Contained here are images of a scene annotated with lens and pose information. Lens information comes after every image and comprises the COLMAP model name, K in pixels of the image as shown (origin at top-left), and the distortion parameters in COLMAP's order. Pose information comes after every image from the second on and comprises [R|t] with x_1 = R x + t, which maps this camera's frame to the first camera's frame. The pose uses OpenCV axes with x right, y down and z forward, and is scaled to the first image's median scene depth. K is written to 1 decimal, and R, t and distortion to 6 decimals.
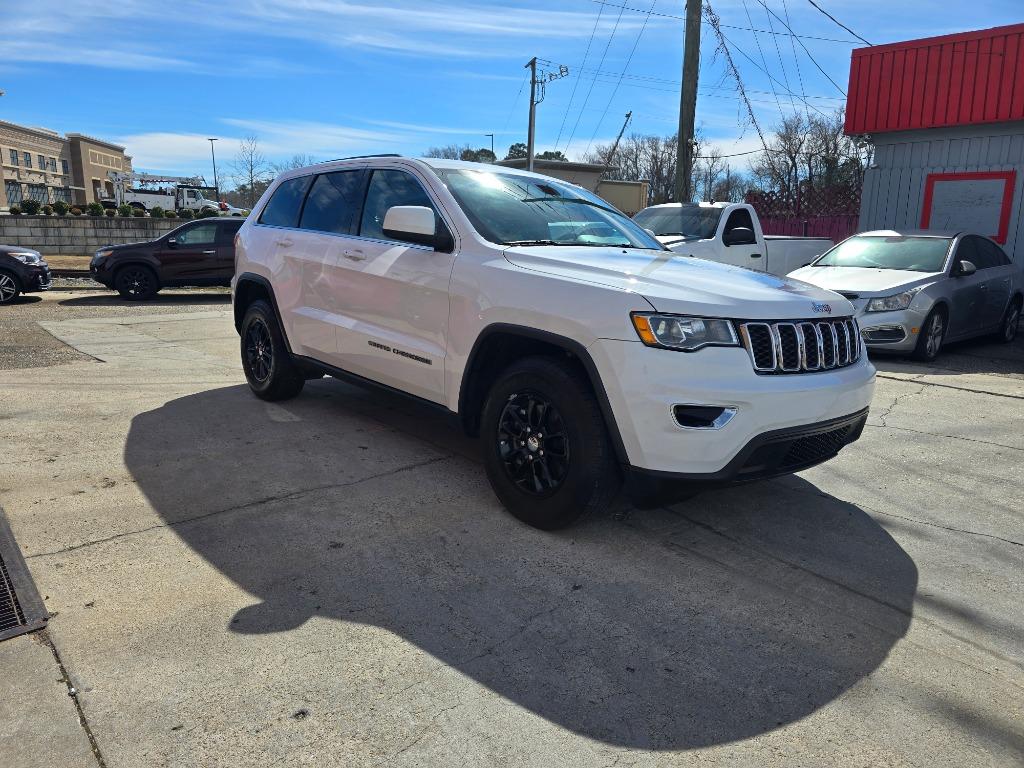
lens RADIAL K [[692.0, 0, 517.0], [0, 692.0, 380.7], [0, 0, 1]] dist [0.041951, -0.035243]
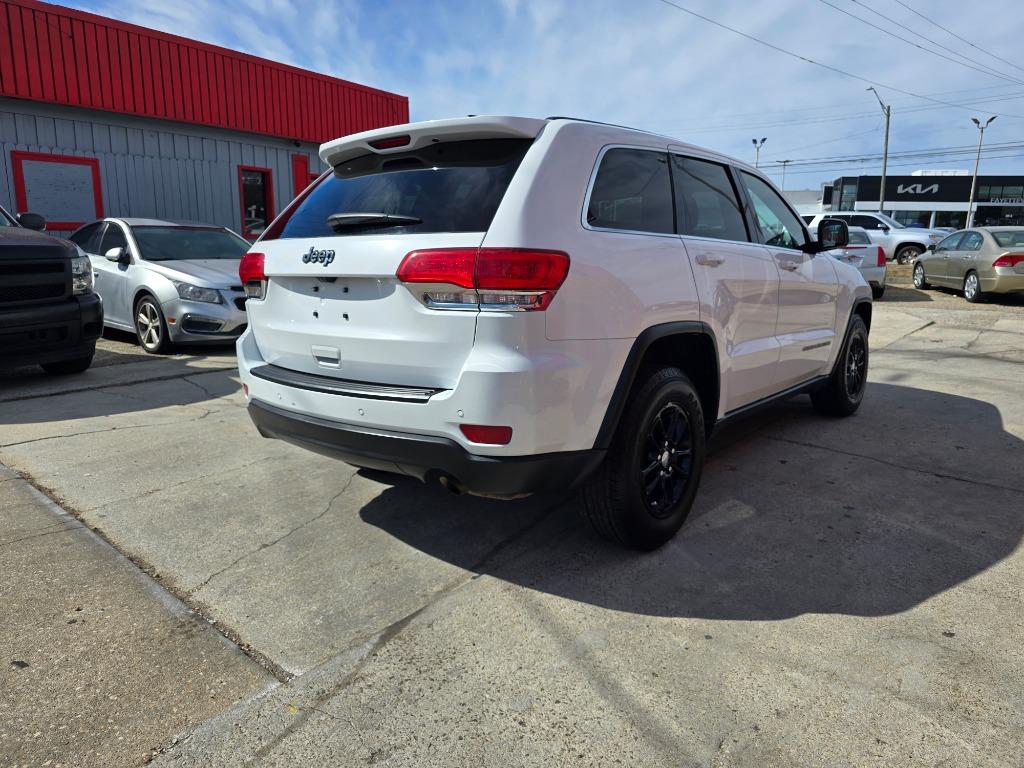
lens RADIAL K [[692.0, 0, 517.0], [0, 692.0, 380.7], [0, 0, 1]] dist [0.041951, -0.035243]
pose [[-0.164194, -0.218534, 0.961916, -0.585466], [0.183453, 0.951374, 0.247453, -0.175461], [-0.969219, 0.217097, -0.116119, 0.789325]]
